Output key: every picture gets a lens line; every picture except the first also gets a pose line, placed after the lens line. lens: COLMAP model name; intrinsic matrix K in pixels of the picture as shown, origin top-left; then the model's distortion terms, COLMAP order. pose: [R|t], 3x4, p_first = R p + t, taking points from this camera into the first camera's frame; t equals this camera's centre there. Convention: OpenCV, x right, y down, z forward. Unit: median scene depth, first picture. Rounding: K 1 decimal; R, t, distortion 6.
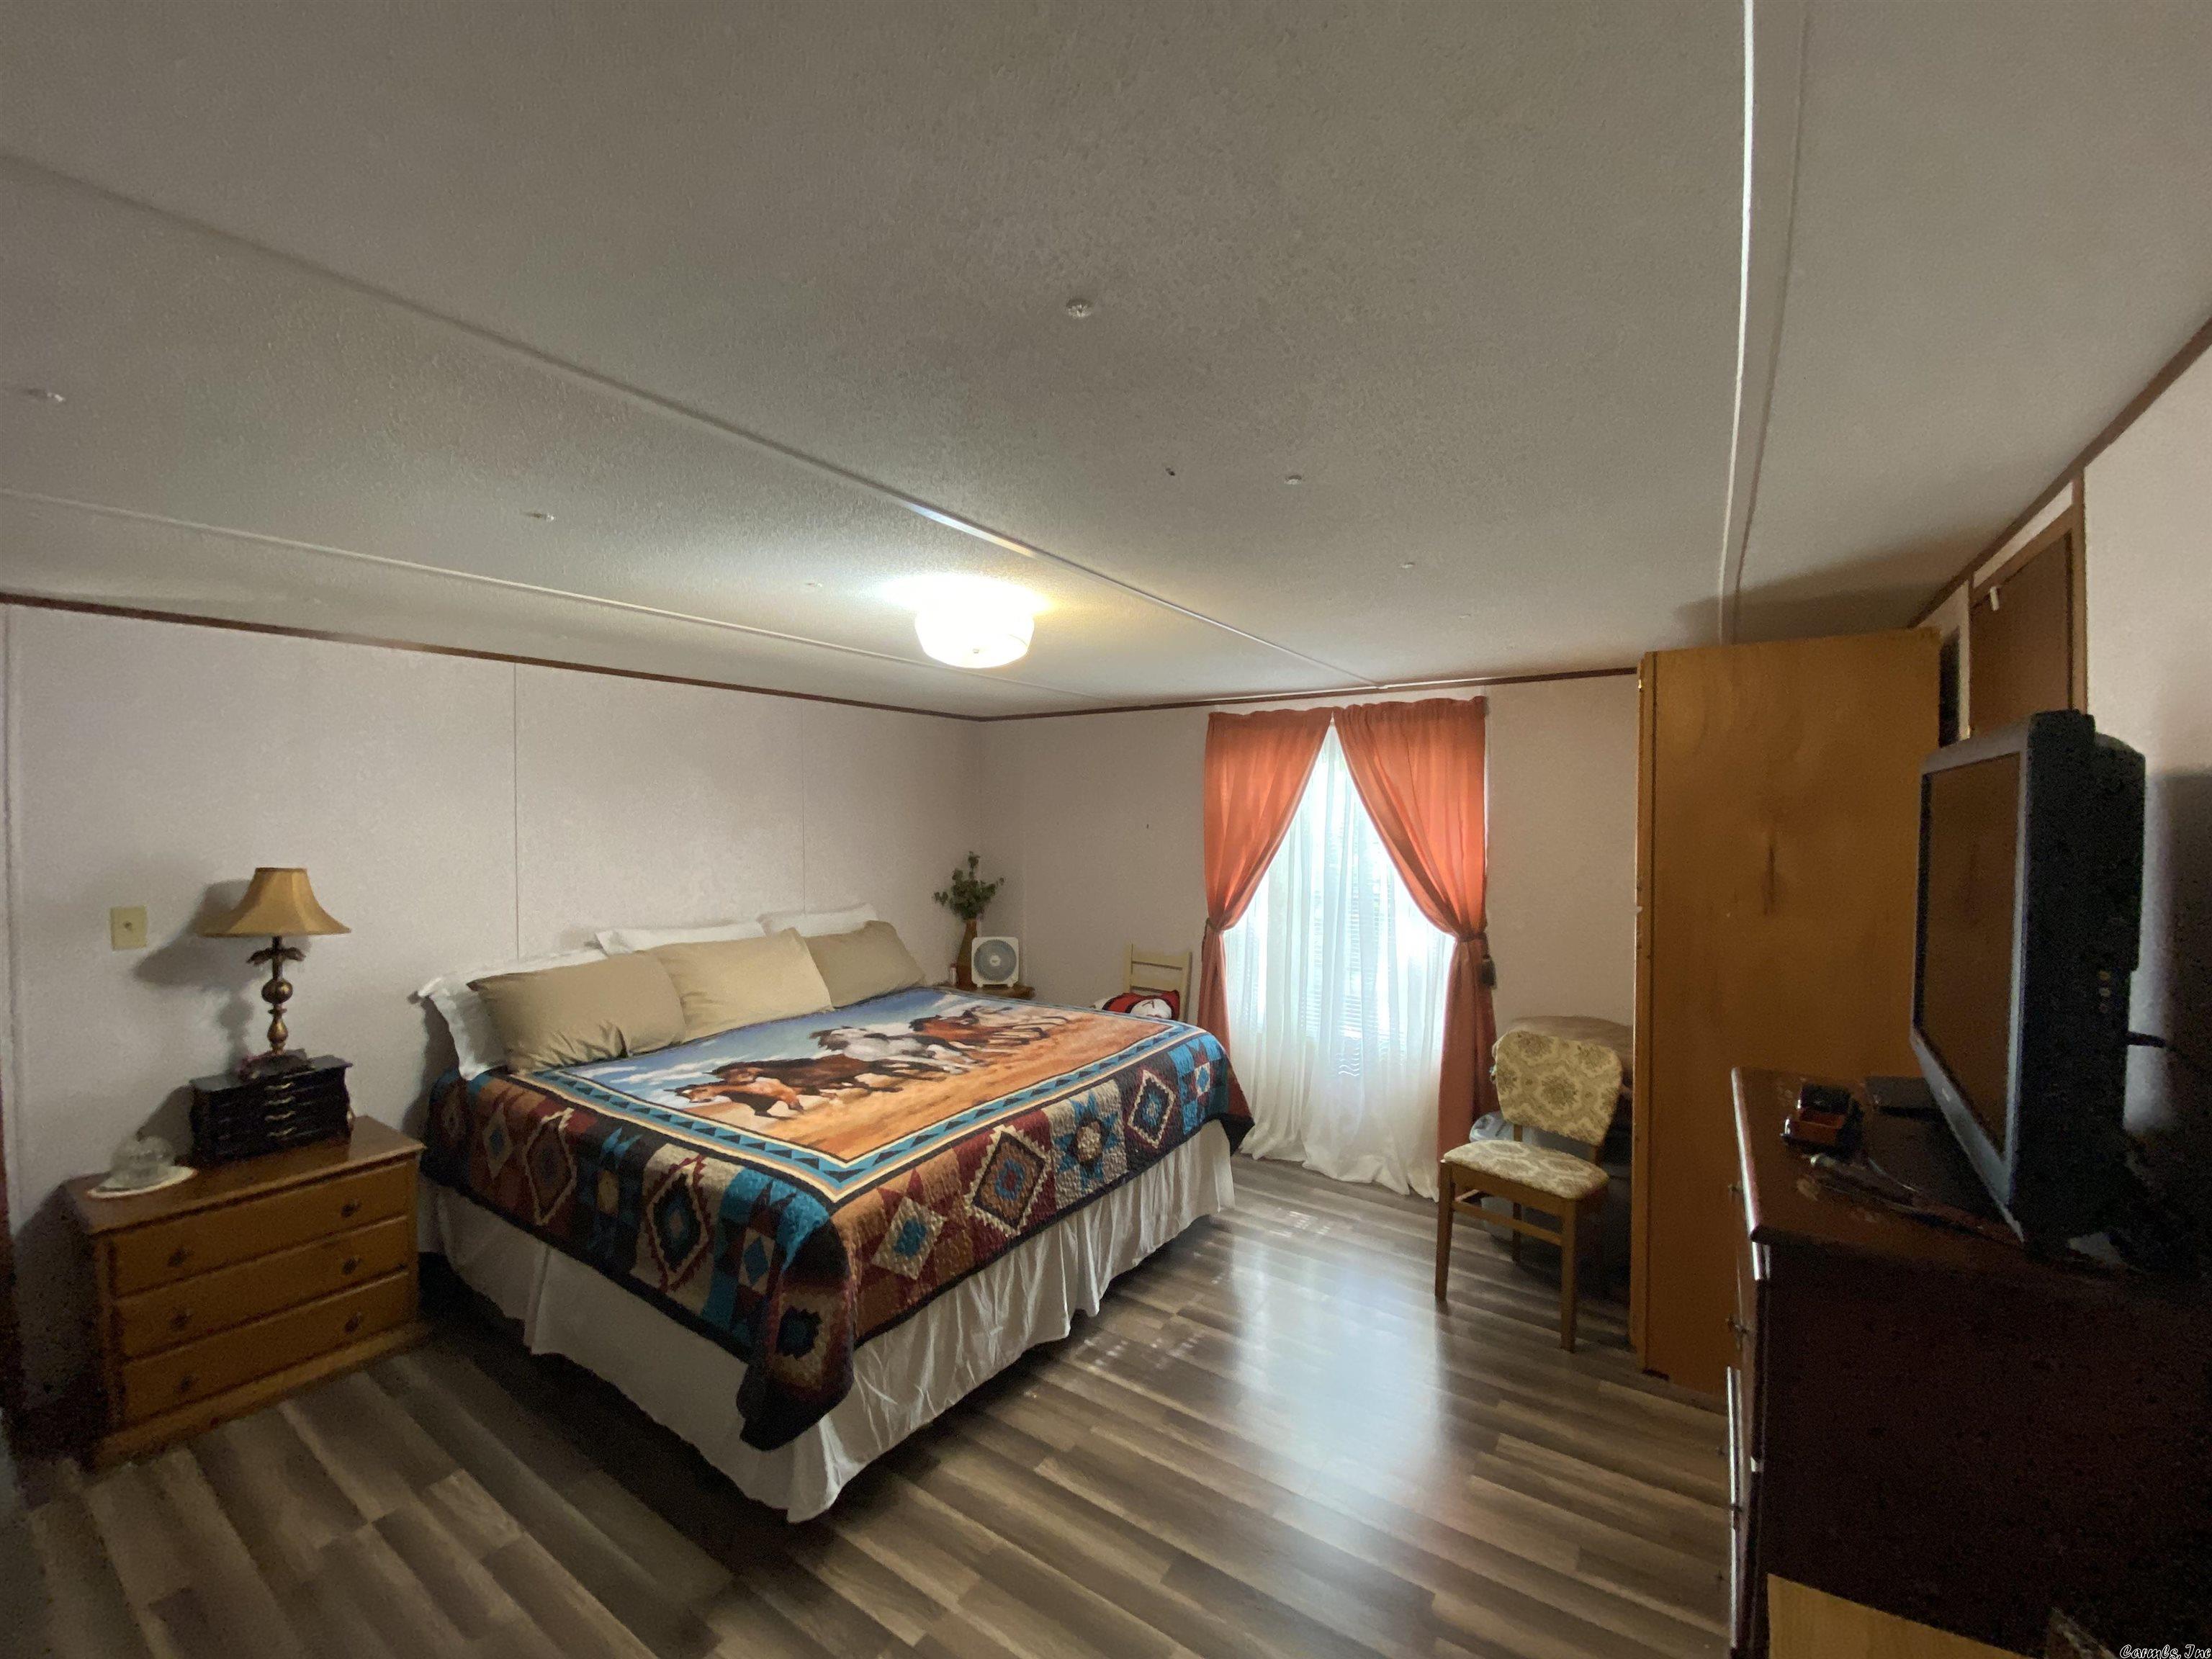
lens RADIAL K [[892.4, 0, 1105.0], [0, 892.4, 818.5], [0, 0, 1]] dist [-0.002474, -0.010411]
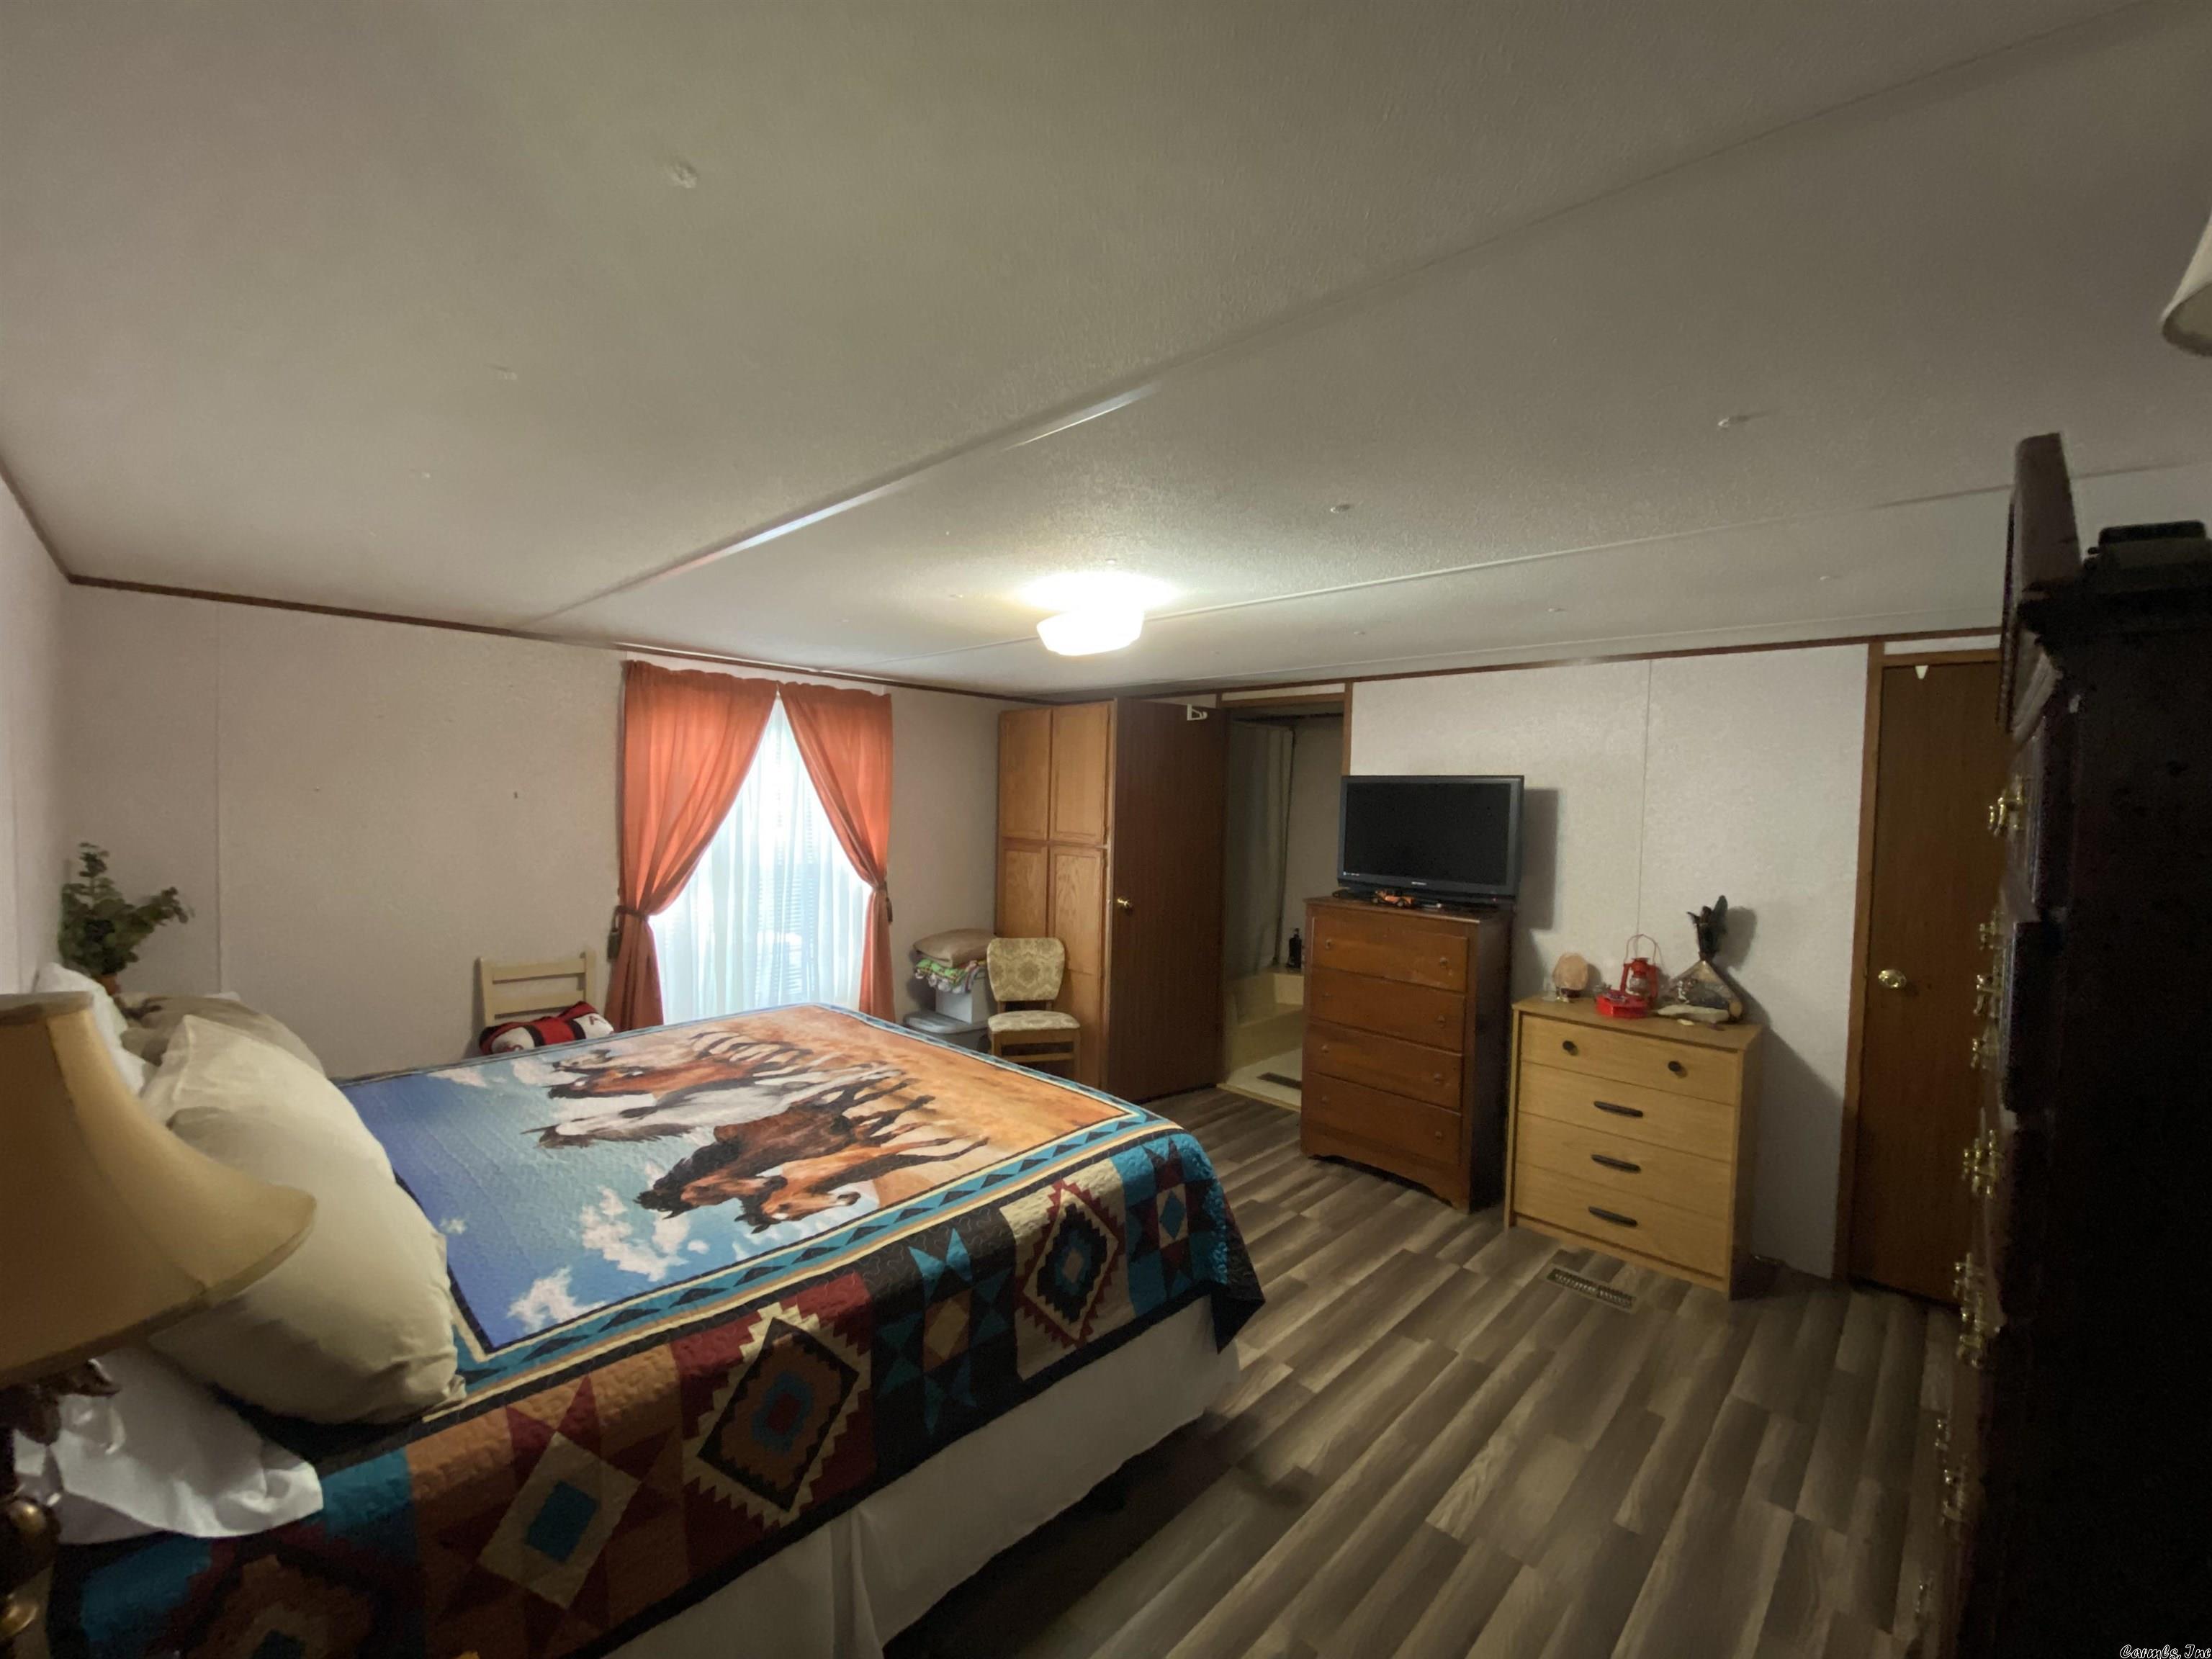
lens RADIAL K [[884.9, 0, 1134.9], [0, 884.9, 823.6], [0, 0, 1]] dist [0.052980, -0.035871]
pose [[0.164911, -0.030723, 0.985830, -1.015547], [-0.015777, 0.999305, 0.033782, -0.003027], [-0.986182, -0.021125, 0.164311, 0.621236]]
